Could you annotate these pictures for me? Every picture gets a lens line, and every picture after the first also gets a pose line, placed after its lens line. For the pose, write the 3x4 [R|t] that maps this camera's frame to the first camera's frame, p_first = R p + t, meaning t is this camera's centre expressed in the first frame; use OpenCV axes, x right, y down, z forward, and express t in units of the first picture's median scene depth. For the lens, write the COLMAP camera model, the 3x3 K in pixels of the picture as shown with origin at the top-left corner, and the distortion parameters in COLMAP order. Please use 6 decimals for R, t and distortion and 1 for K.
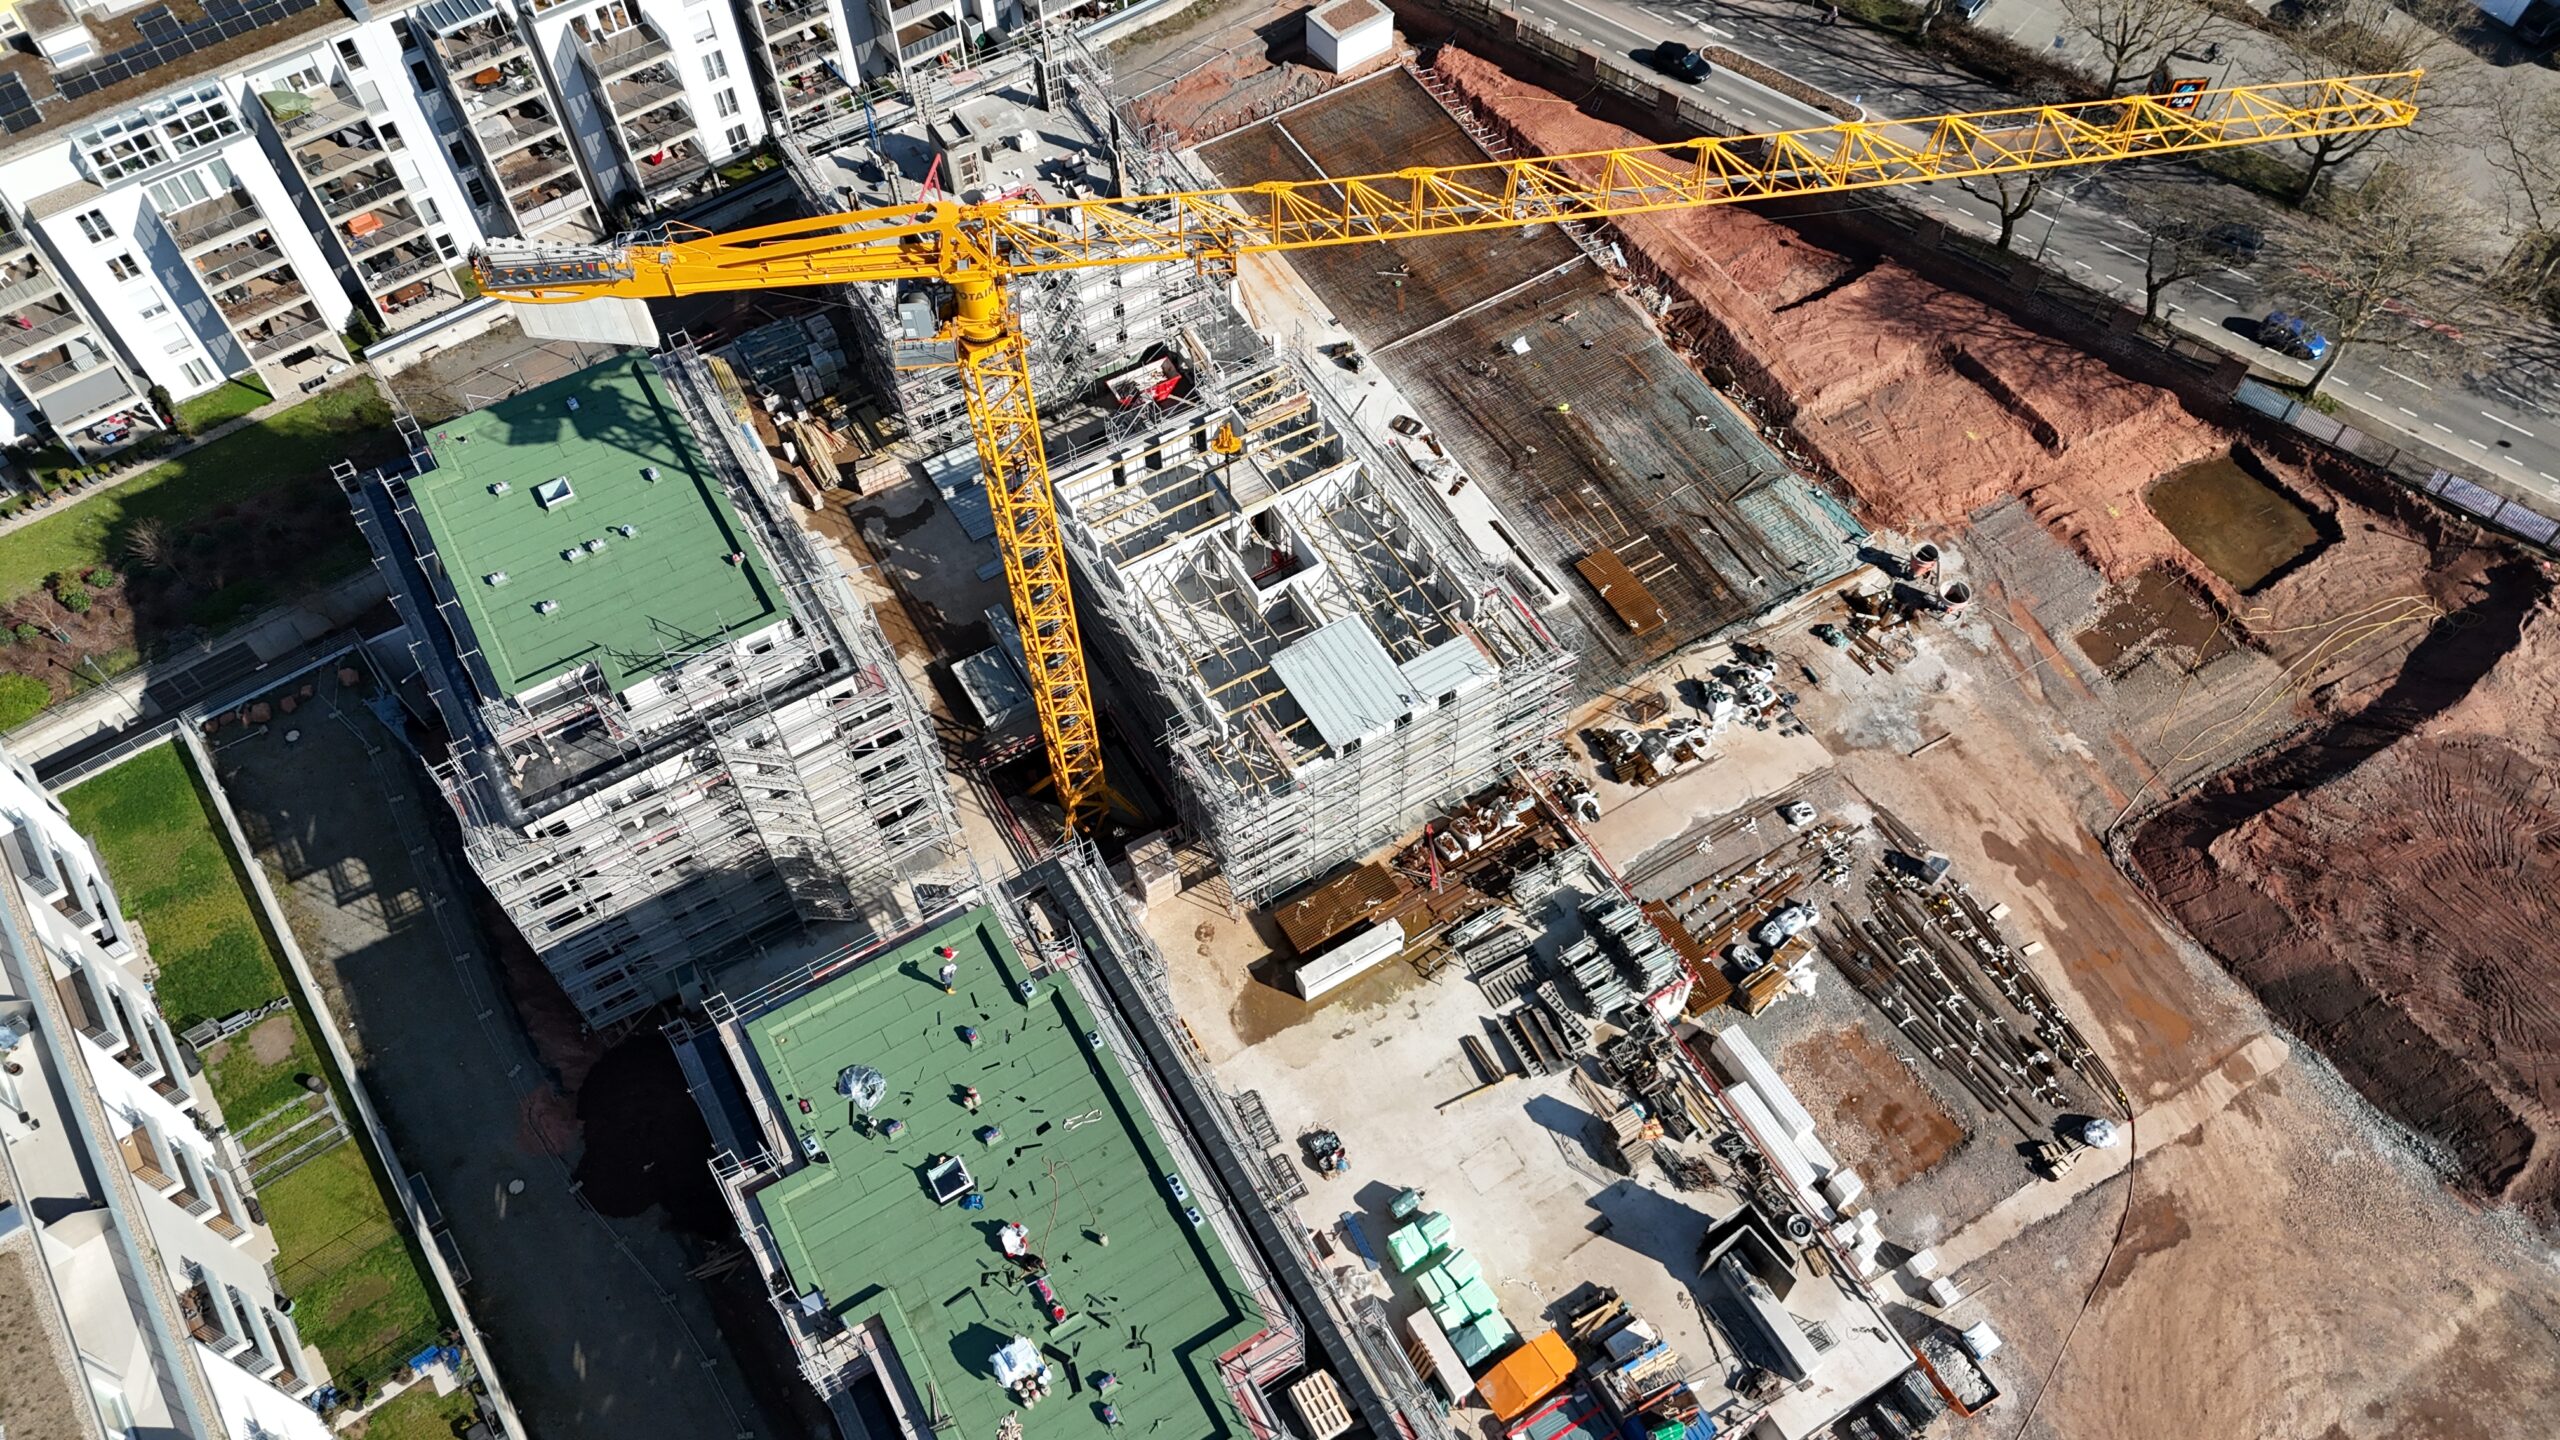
lens RADIAL K [[1884.6, 0, 1280.0], [0, 1884.6, 720.0], [0, 0, 1]] dist [0.045002, -0.008416]
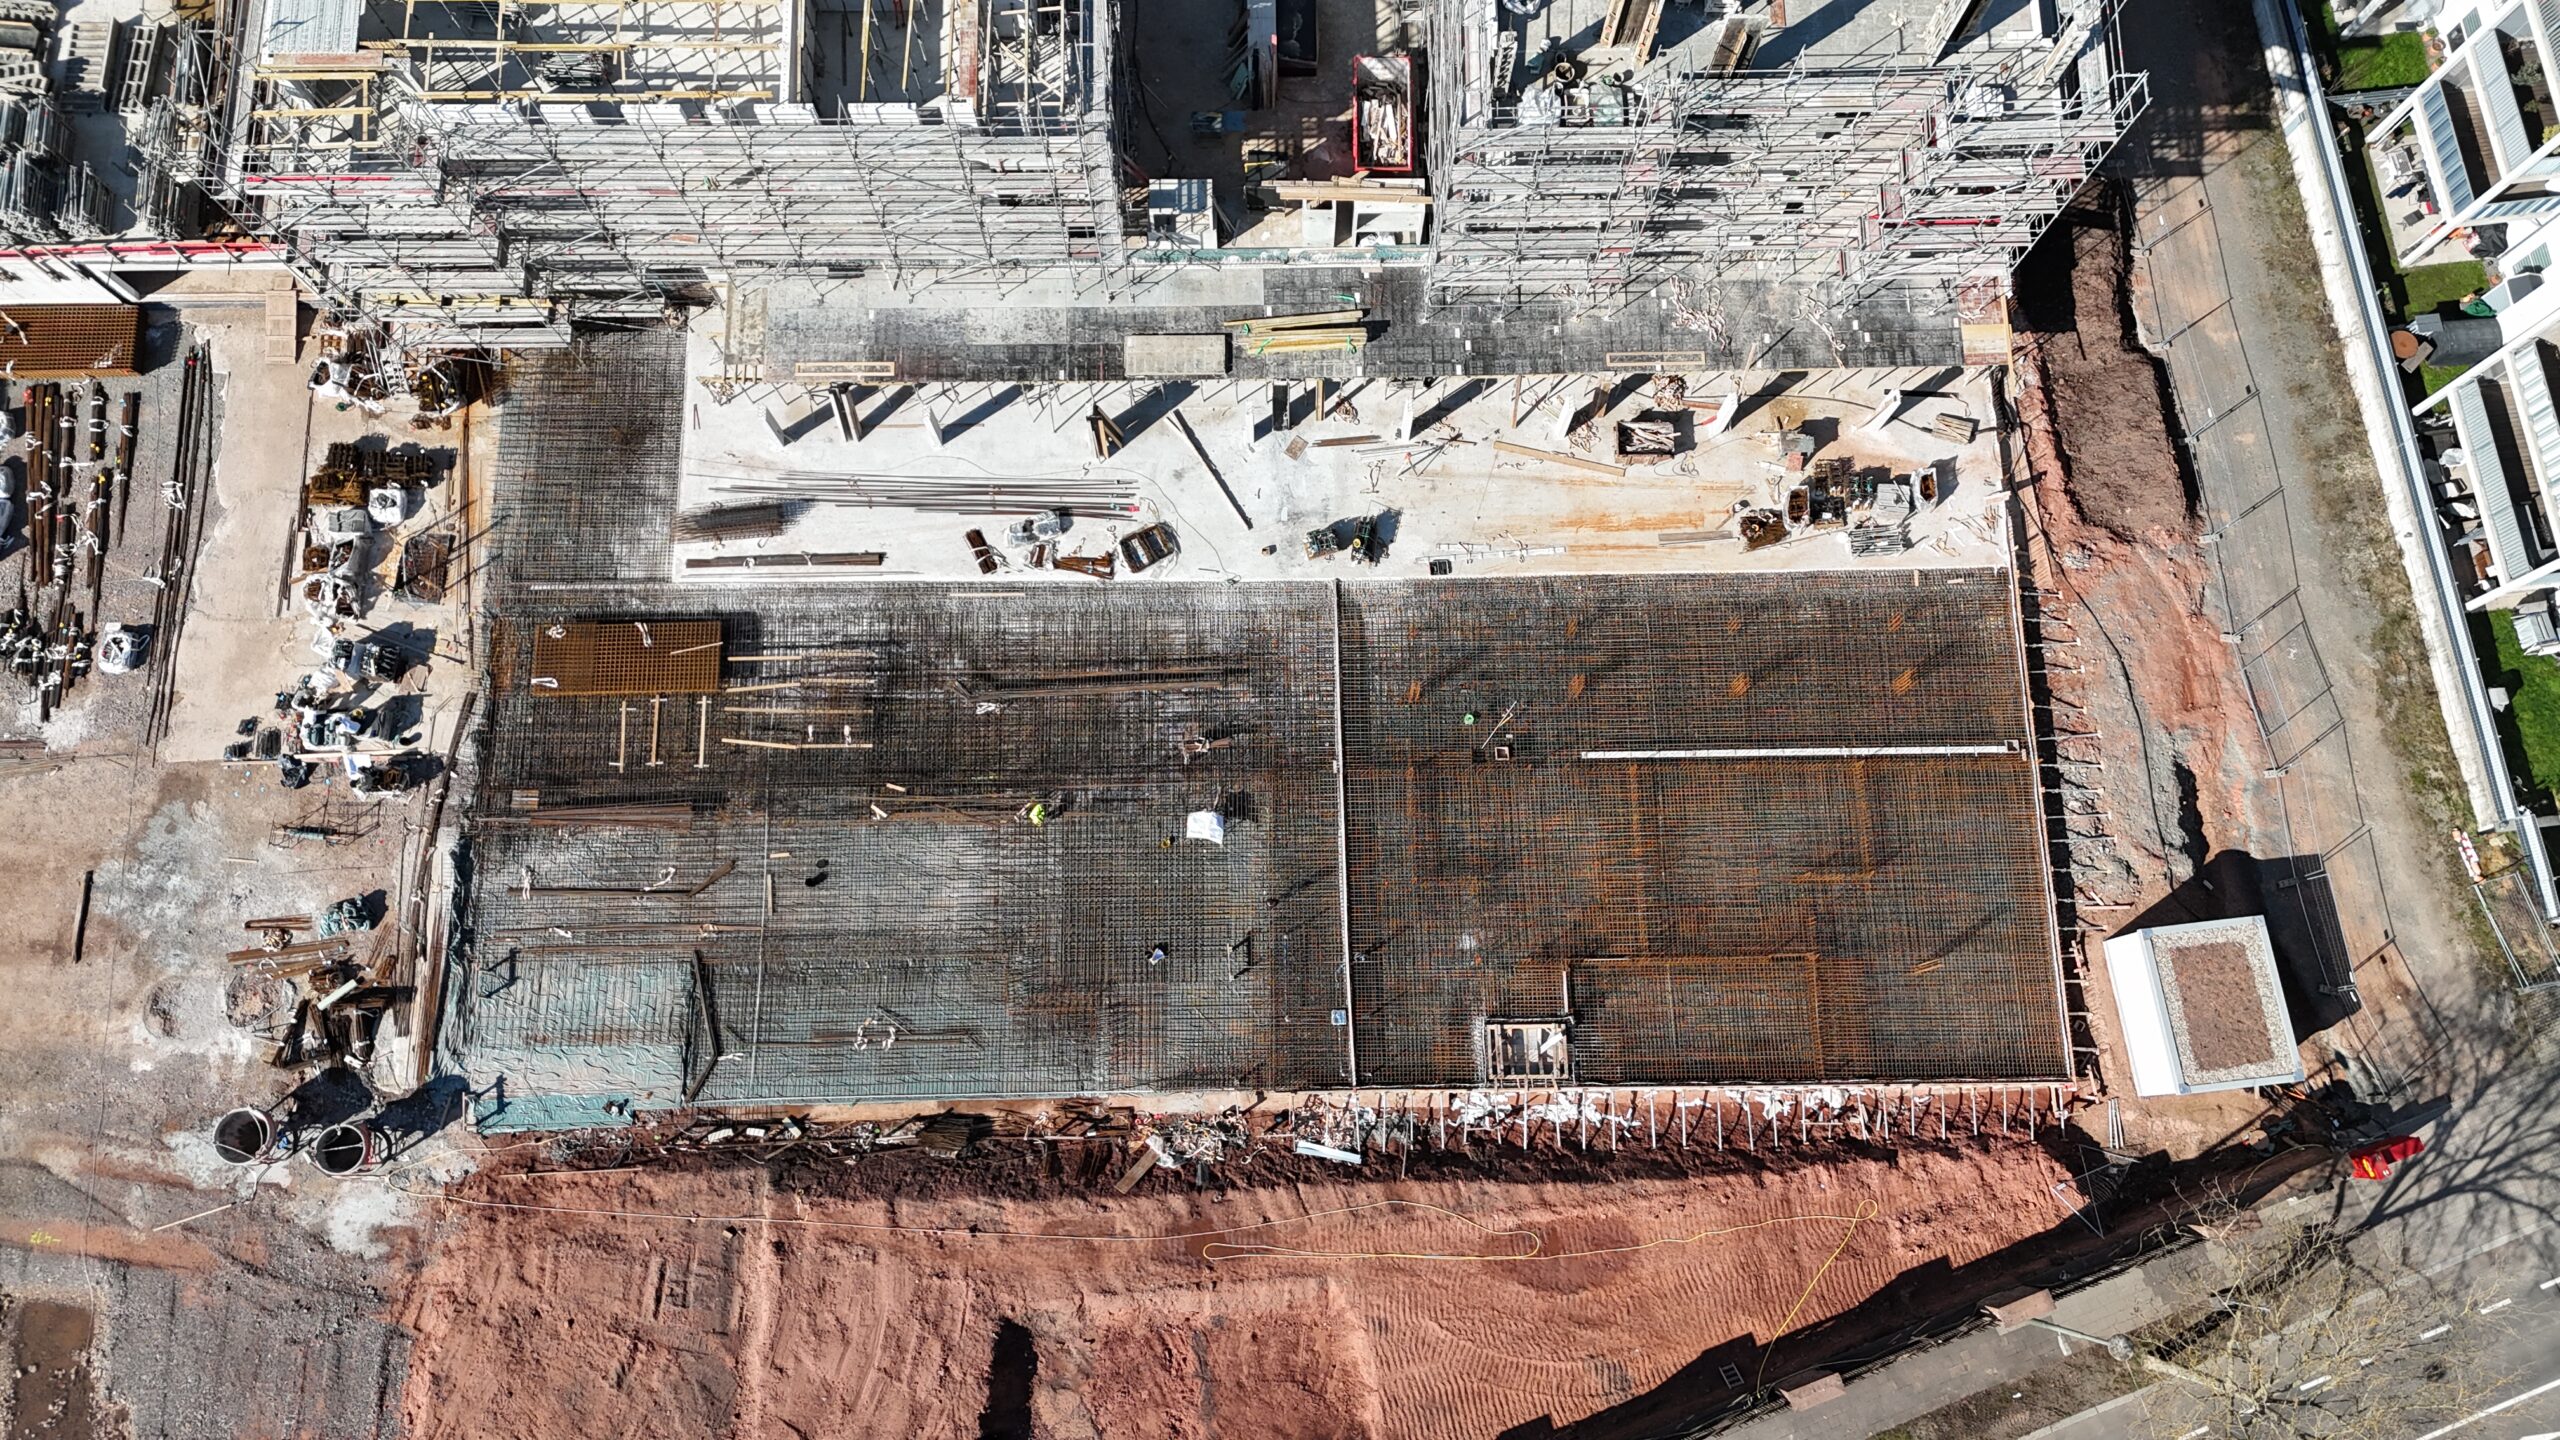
lens RADIAL K [[1884.6, 0, 1280.0], [0, 1884.6, 720.0], [0, 0, 1]] dist [0.045002, -0.008416]
pose [[-0.491731, 0.850068, -0.188642, 0.210079], [-0.720209, -0.275298, 0.636797, -0.591174], [0.489387, 0.448994, 0.747599, 0.676992]]
